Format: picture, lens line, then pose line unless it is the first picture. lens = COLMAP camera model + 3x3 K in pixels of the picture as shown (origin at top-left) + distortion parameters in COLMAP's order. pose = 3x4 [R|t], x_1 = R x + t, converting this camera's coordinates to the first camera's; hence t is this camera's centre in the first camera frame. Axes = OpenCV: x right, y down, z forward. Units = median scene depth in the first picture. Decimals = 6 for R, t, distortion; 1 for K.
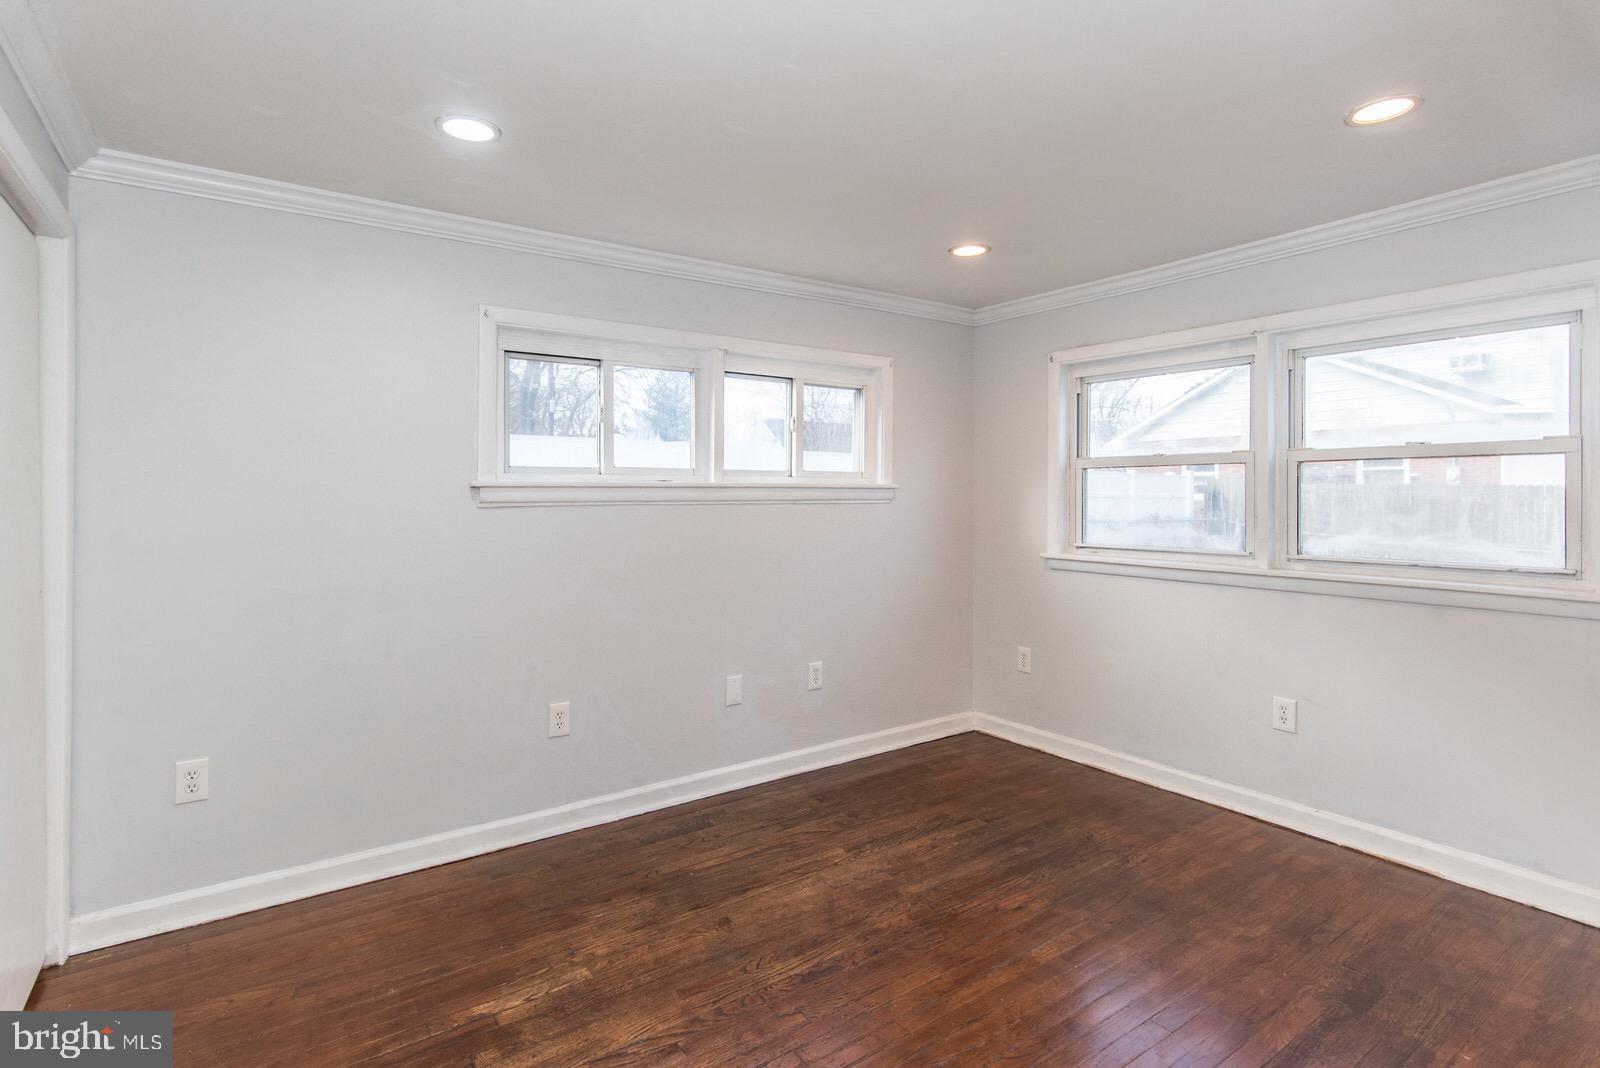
lens RADIAL K [[782.3, 0, 772.2], [0, 782.3, 479.9], [0, 0, 1]] dist [0.015789, -0.005263]
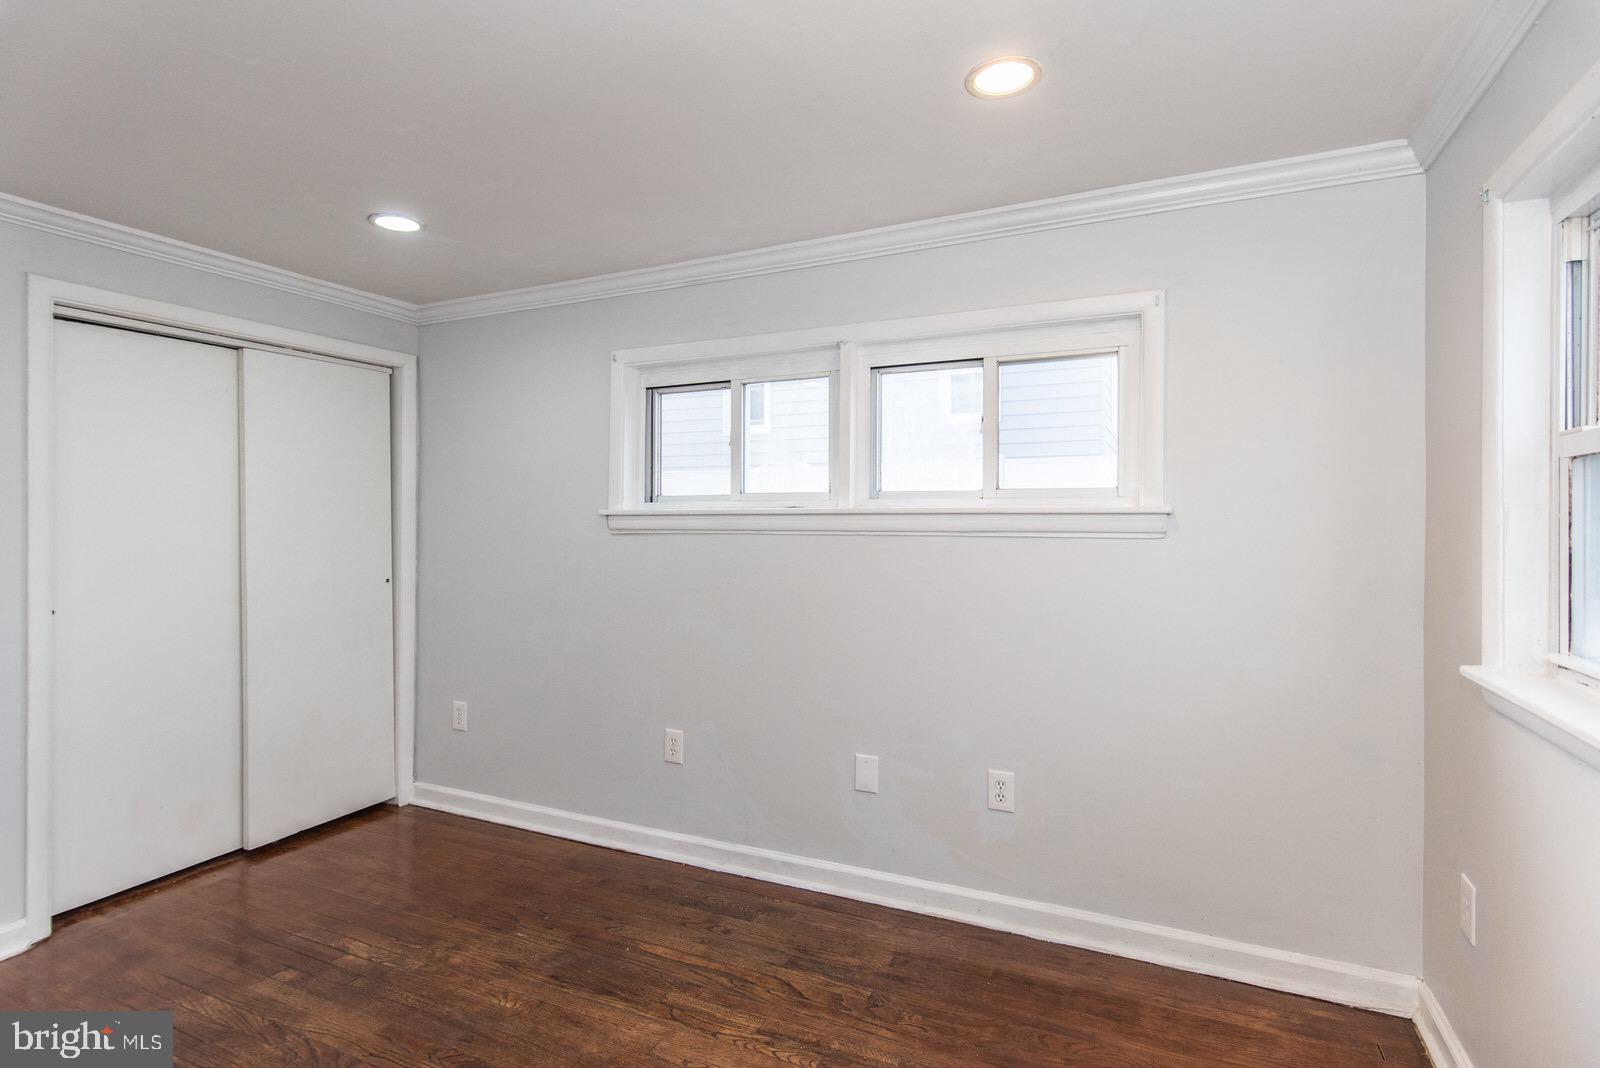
lens RADIAL K [[782.3, 0, 836.7], [0, 782.3, 505.3], [0, 0, 1]] dist [0.015789, -0.005263]
pose [[0.522284, -0.012385, -0.852682, 0.687059], [0.016294, 0.999857, -0.004542, 0.004259], [0.852616, -0.011521, 0.522411, 0.643757]]
